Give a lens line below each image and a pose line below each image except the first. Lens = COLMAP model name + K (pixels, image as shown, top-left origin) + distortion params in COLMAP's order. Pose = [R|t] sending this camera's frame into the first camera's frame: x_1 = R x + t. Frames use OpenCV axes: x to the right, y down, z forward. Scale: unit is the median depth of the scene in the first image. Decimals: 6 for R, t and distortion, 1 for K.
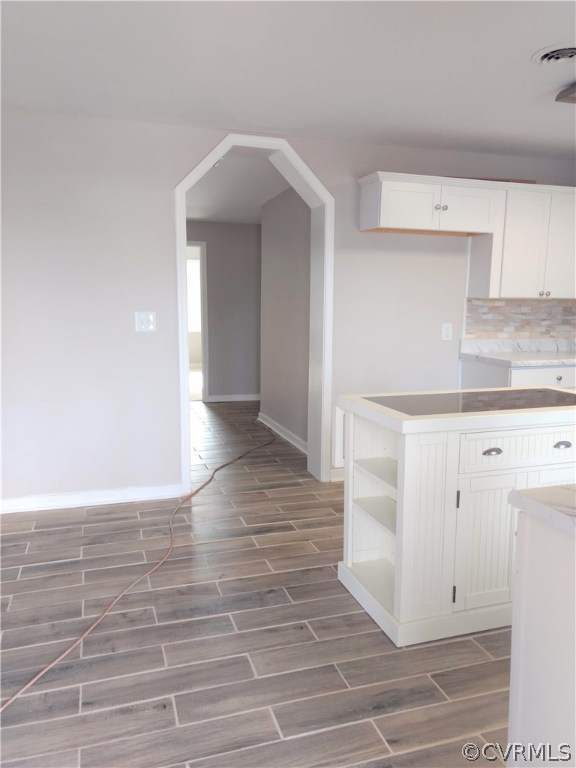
lens RADIAL K [[596.9, 0, 290.9], [0, 596.9, 383.8], [0, 0, 1]] dist [0.029868, 0.007410]
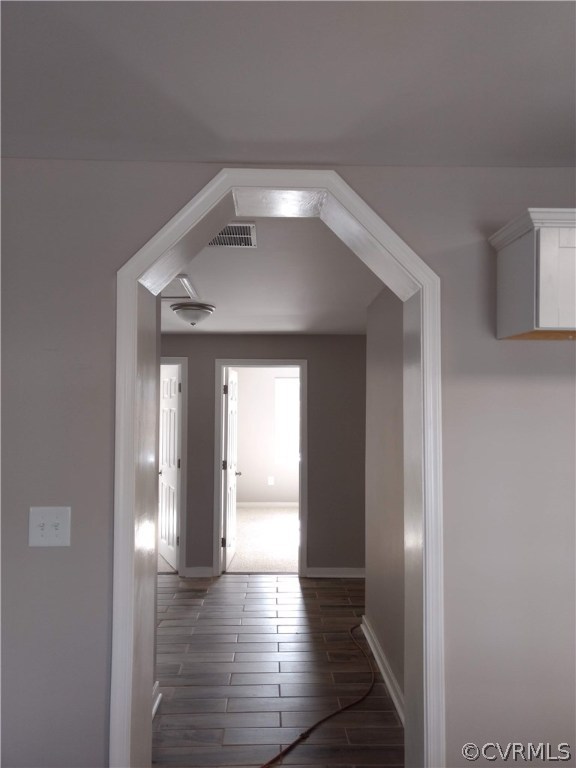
lens RADIAL K [[596.9, 0, 290.9], [0, 596.9, 383.8], [0, 0, 1]] dist [0.029868, 0.007410]
pose [[0.959960, -0.013548, -0.279808, 0.086076], [-0.038013, 0.983291, -0.178025, -0.122047], [0.277545, 0.181534, 0.943406, 0.484106]]
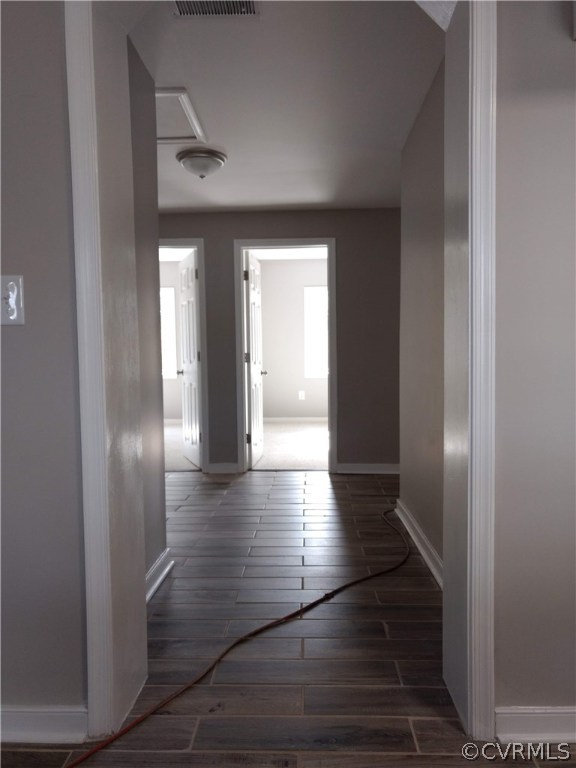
lens RADIAL K [[604.2, 0, 288.0], [0, 604.2, 384.0], [0, 0, 1]] dist [0.077771, -0.111213]
pose [[0.939723, -0.001758, -0.341932, 0.076191], [-0.029366, 0.995877, -0.085828, -0.016326], [0.340673, 0.090696, 0.935797, 0.592974]]
